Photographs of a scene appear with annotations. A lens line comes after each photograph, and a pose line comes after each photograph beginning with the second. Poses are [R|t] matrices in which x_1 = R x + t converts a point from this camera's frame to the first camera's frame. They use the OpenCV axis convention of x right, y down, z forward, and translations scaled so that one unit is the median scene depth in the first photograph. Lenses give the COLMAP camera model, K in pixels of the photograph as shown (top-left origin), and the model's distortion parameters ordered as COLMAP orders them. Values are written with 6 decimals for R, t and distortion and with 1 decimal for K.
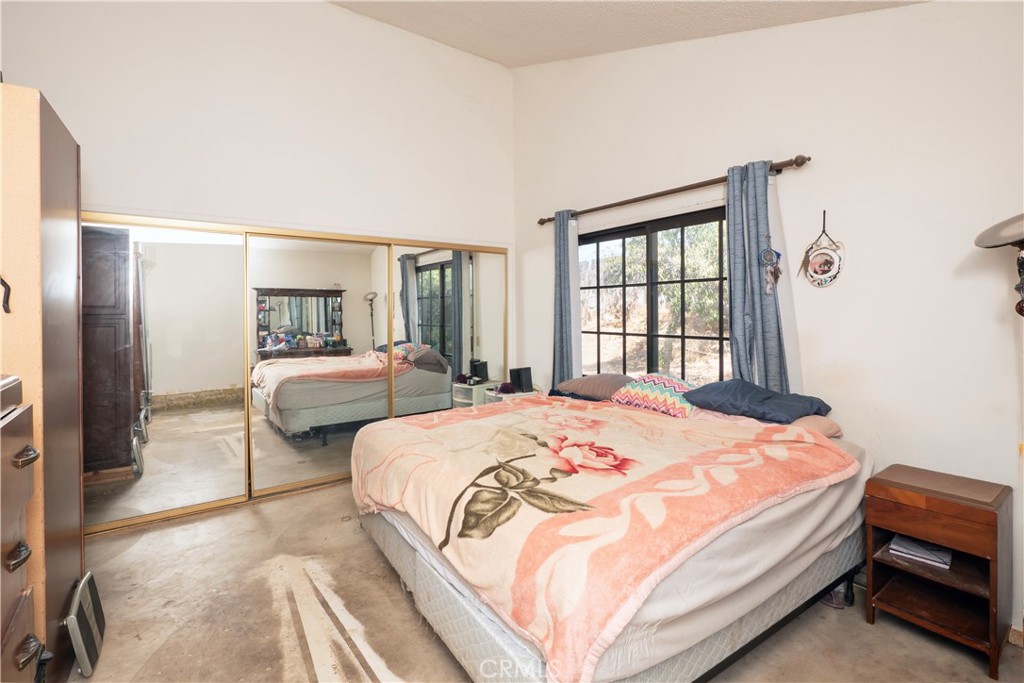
lens RADIAL K [[482.5, 0, 511.2], [0, 482.5, 303.7], [0, 0, 1]] dist [0.000107, -0.000039]
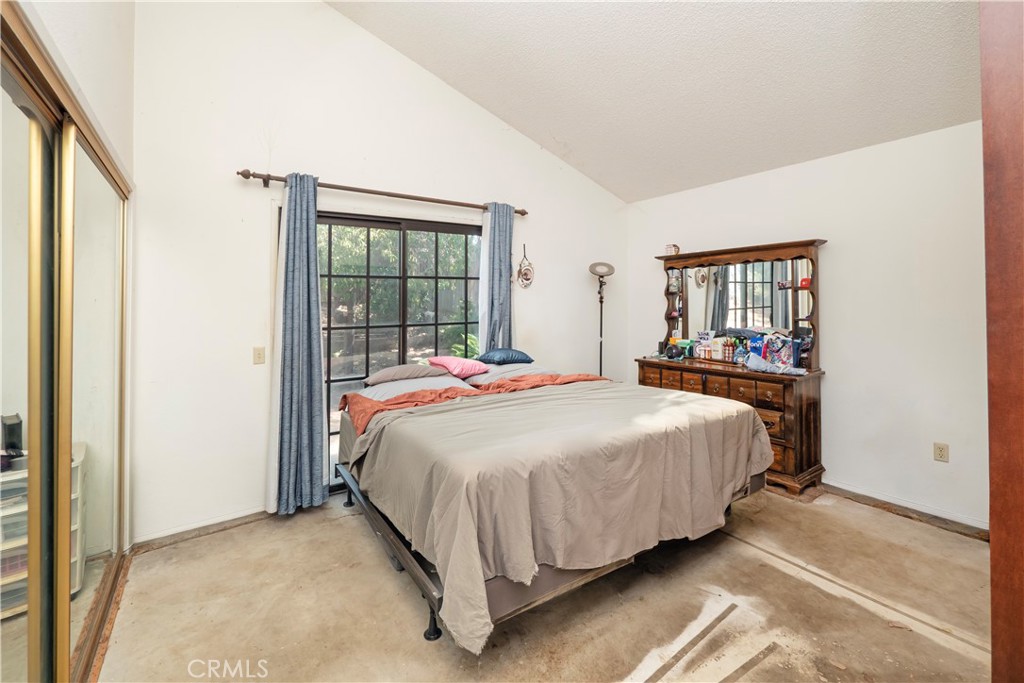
lens RADIAL K [[429.1, 0, 510.5], [0, 429.1, 300.9], [0, 0, 1]] dist [-0.025862, 0.000066]
pose [[0.018143, 0.019300, 0.999649, -0.894200], [0.005307, 0.999798, -0.019399, 0.041103], [-0.999821, 0.005657, 0.018037, 1.021495]]
